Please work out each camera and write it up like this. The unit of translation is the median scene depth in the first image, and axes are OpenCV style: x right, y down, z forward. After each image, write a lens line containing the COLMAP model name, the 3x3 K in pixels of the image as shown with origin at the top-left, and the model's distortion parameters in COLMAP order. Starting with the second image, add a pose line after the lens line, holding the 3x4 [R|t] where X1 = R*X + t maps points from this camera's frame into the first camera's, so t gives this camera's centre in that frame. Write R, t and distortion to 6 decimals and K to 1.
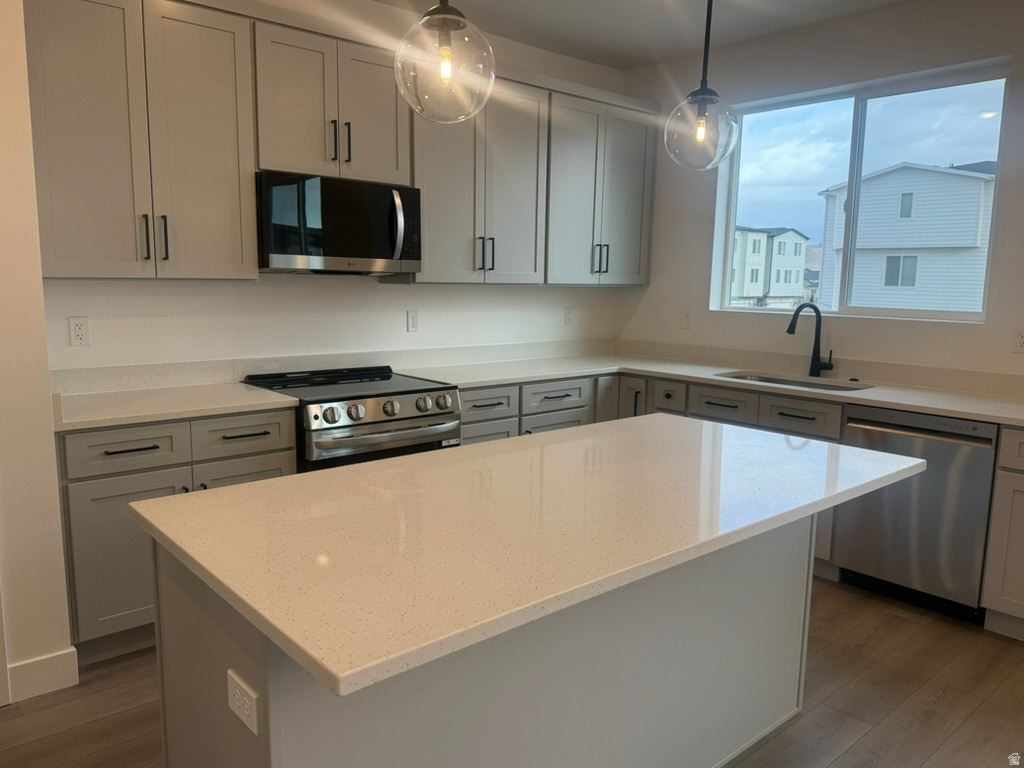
lens RADIAL K [[753.0, 0, 506.3], [0, 753.0, 390.5], [0, 0, 1]] dist [-0.048631, -0.020327]
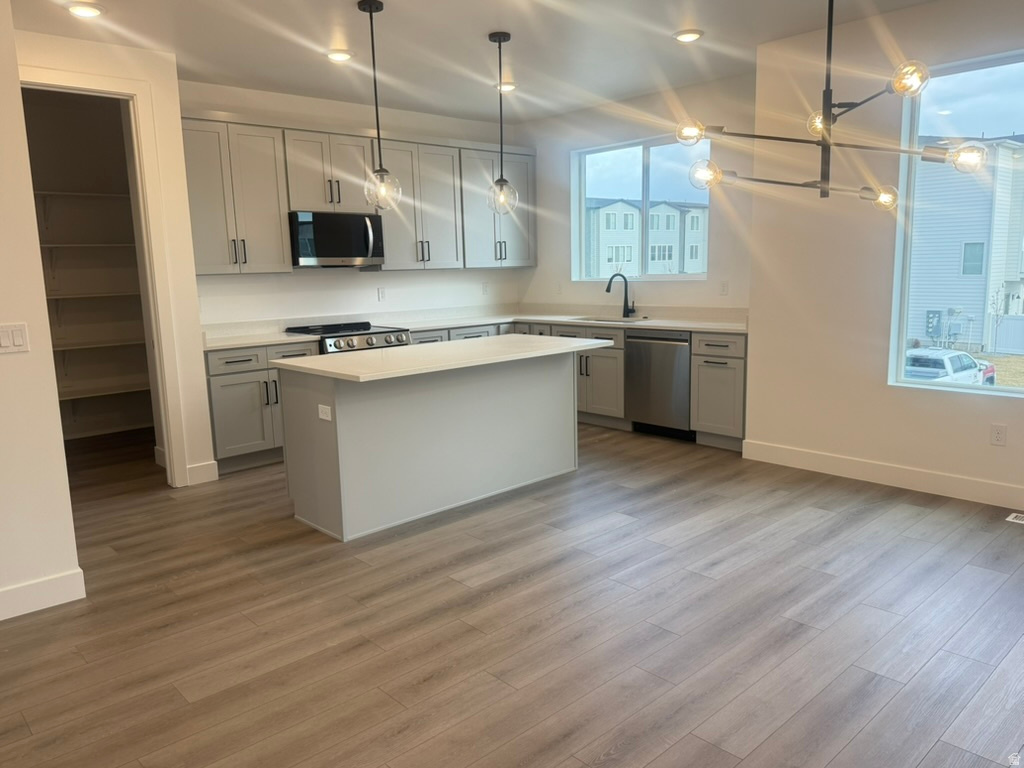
lens RADIAL K [[753.0, 0, 536.9], [0, 753.0, 407.6], [0, 0, 1]] dist [-0.048631, -0.020327]
pose [[0.996794, -0.049667, 0.062734, 0.111555], [0.046987, 0.997948, 0.043495, 0.112914], [-0.064766, -0.040408, 0.997082, -0.754287]]
